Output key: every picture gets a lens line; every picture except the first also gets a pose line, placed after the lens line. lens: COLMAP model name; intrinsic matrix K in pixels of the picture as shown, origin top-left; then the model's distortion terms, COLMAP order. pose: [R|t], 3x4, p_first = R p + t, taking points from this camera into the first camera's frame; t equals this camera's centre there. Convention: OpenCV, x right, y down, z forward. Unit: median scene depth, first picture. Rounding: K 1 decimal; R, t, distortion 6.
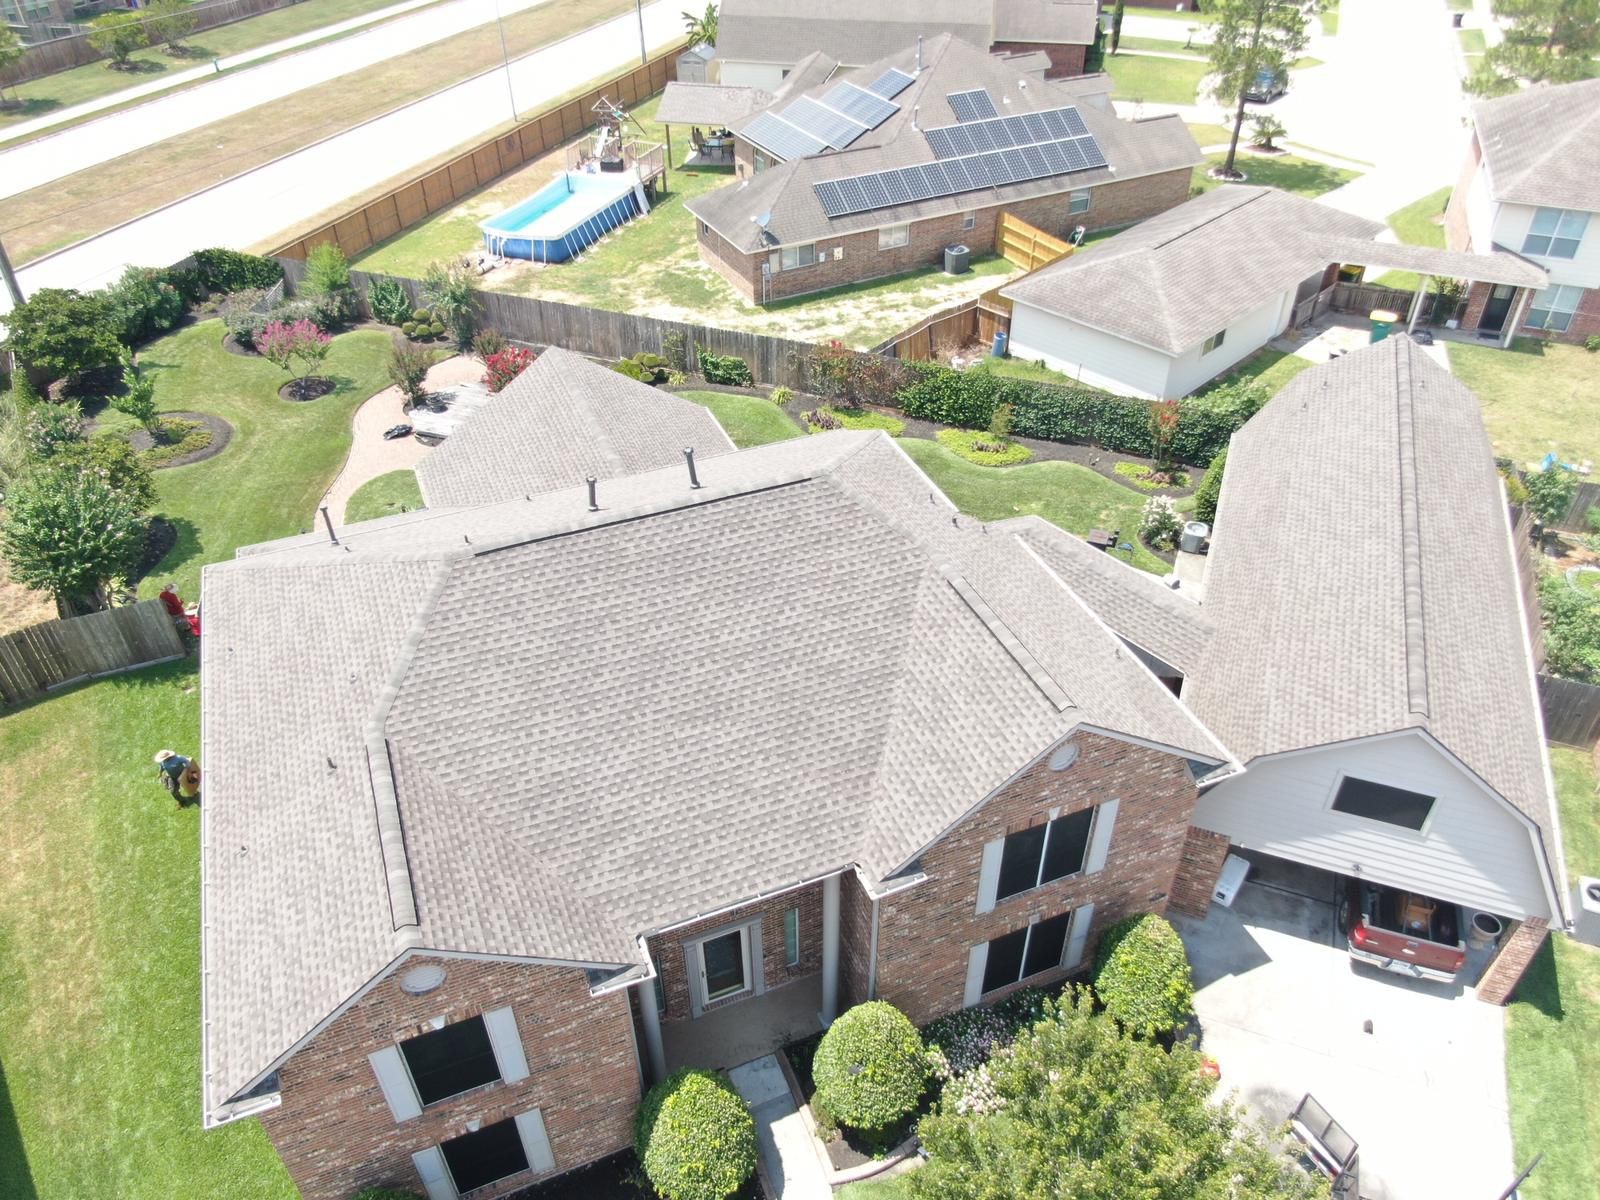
lens RADIAL K [[1158.5, 0, 796.6], [0, 1158.5, 594.8], [0, 0, 1]] dist [-0.011241, 0.003434]
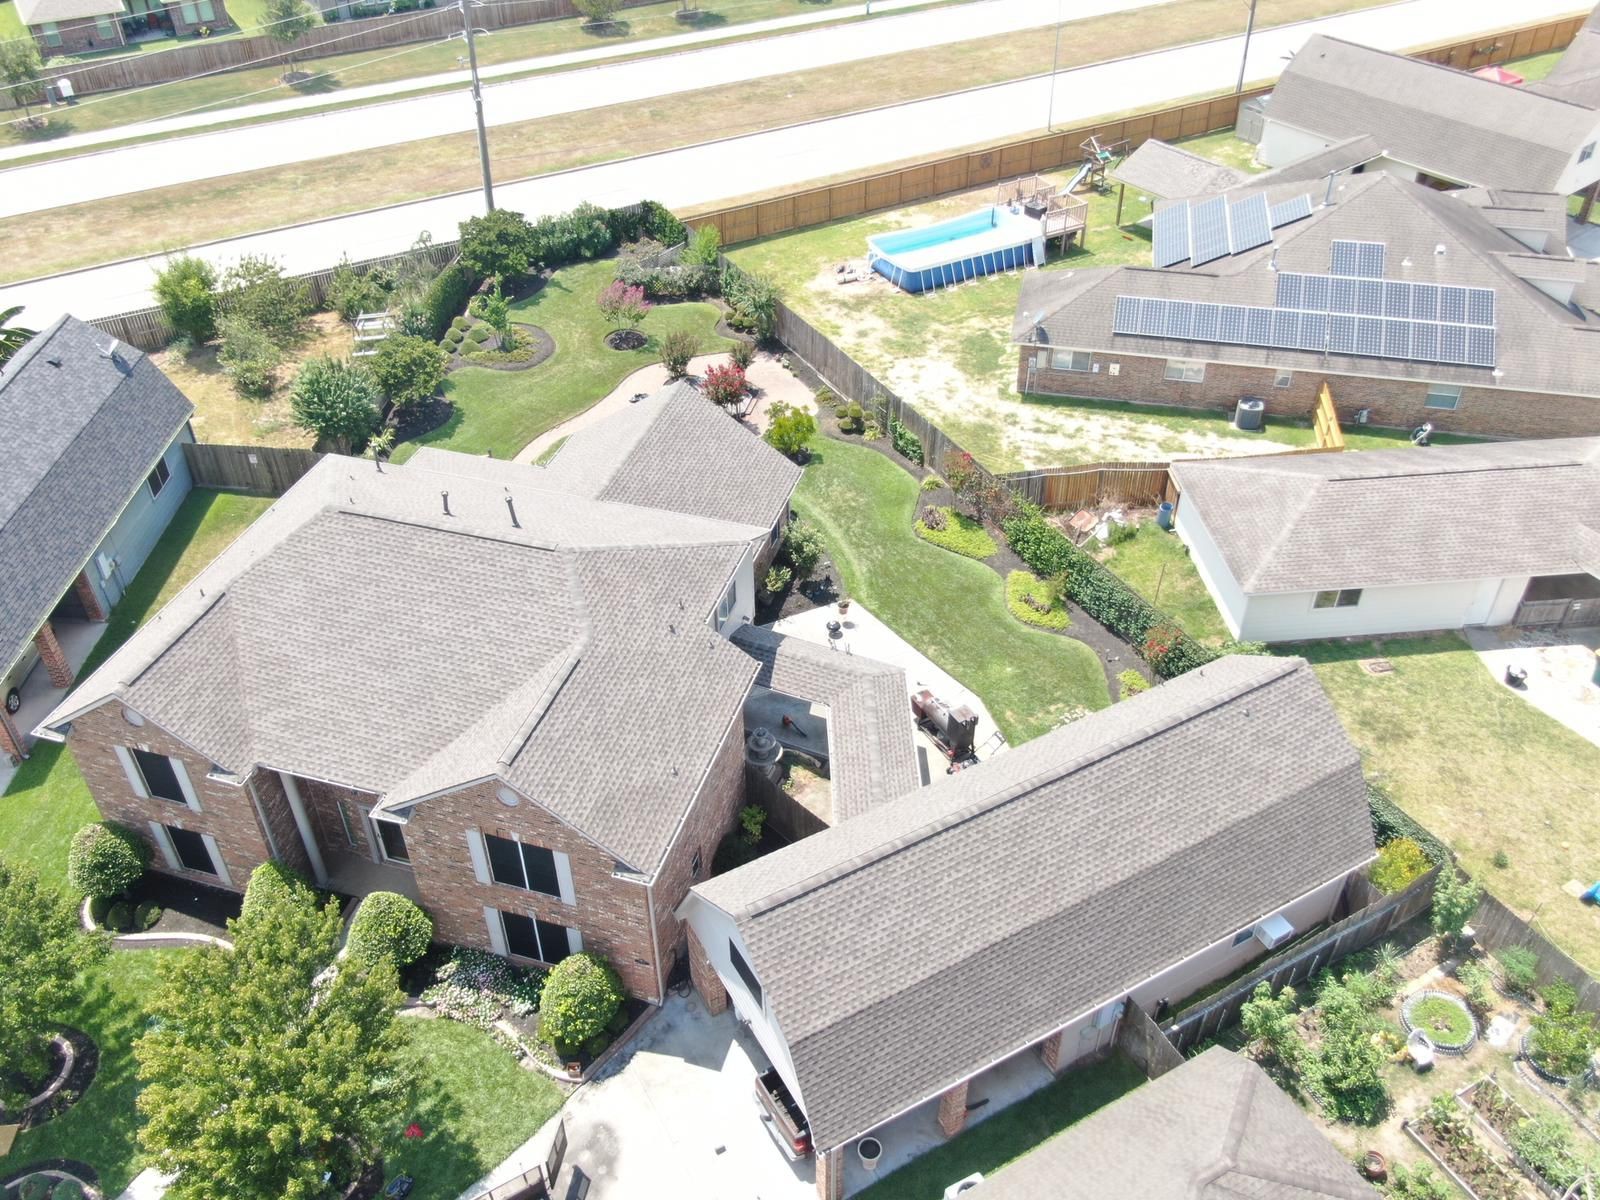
lens RADIAL K [[1338.6, 0, 800.6], [0, 1338.6, 594.4], [0, 0, 1]] dist [0.000038, -0.002637]
pose [[0.776088, 0.396788, -0.490149, 0.534320], [-0.385421, 0.913631, 0.129342, -0.191295], [0.499137, 0.088533, 0.861989, -0.108125]]
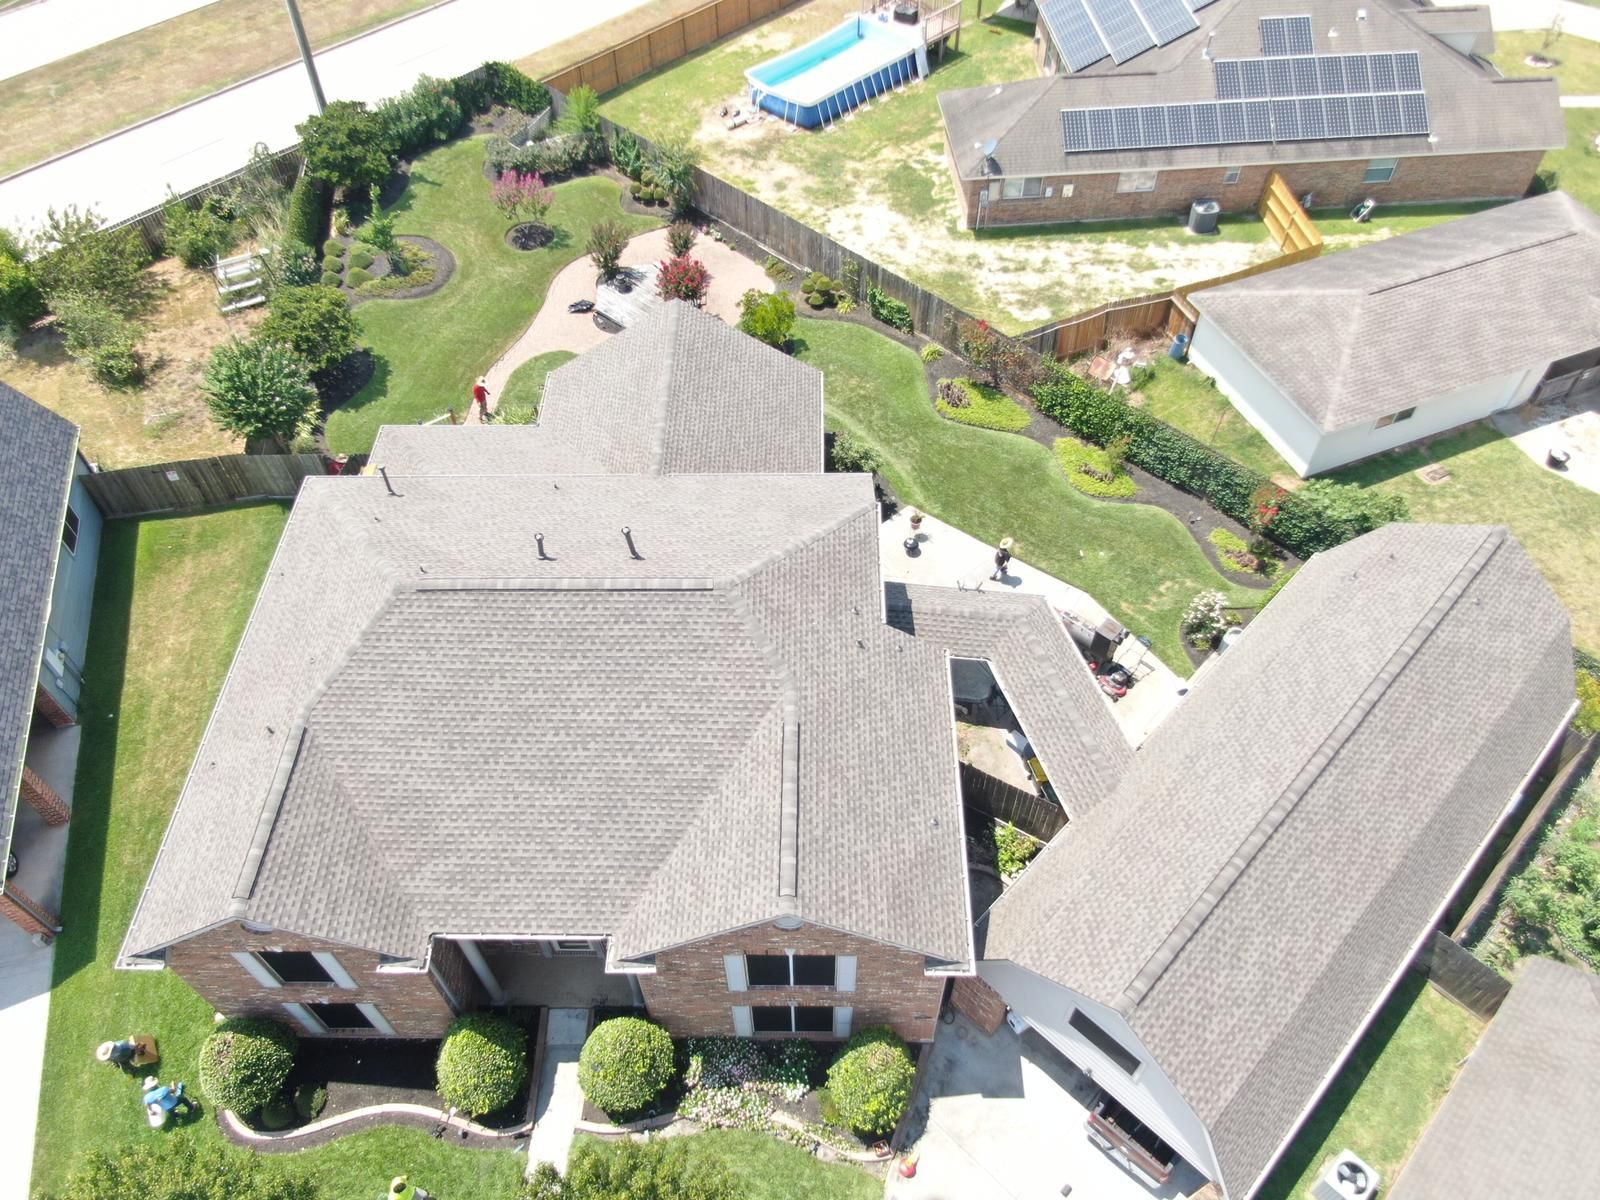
lens RADIAL K [[1158.5, 0, 799.2], [0, 1158.5, 592.7], [0, 0, 1]] dist [-0.011241, 0.003434]
pose [[0.922182, 0.297143, -0.247562, 0.191016], [-0.231715, 0.936981, 0.261486, -0.212569], [0.309660, -0.183774, 0.932919, -0.010501]]
